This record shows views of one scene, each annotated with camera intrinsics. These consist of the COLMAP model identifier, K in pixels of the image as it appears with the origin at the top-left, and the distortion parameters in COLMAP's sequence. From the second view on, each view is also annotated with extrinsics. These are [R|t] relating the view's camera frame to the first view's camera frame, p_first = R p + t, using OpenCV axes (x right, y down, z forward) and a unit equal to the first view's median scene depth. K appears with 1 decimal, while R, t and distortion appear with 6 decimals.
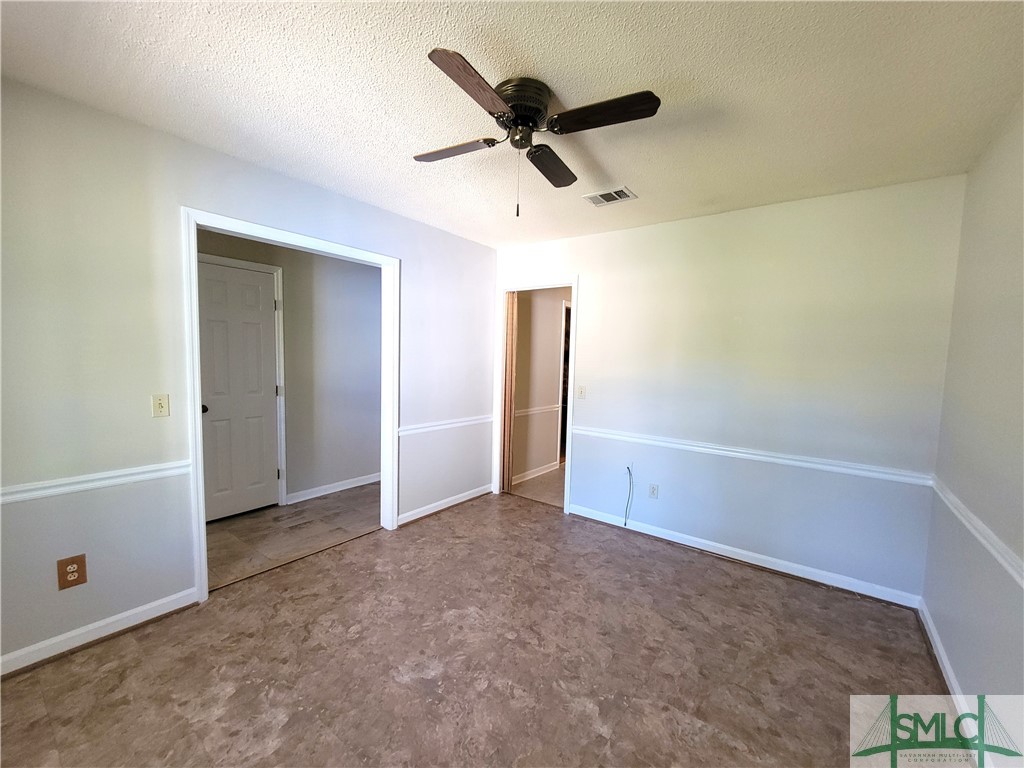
lens RADIAL K [[419.6, 0, 512.3], [0, 419.6, 386.6], [0, 0, 1]] dist [-0.002908, 0.002629]
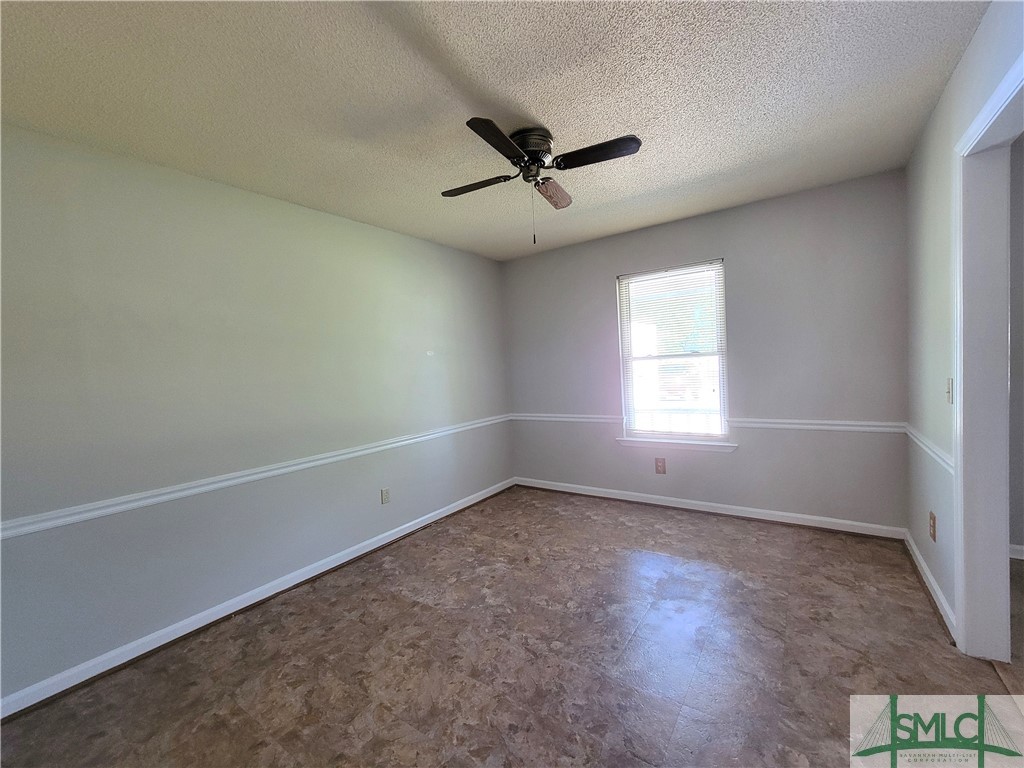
lens RADIAL K [[419.6, 0, 509.4], [0, 419.6, 384.3], [0, 0, 1]] dist [-0.002908, 0.002629]
pose [[-0.999391, 0.029453, -0.018729, 0.107131], [0.027220, 0.993559, 0.109996, -0.093698], [0.021848, 0.109419, -0.993756, 1.932414]]
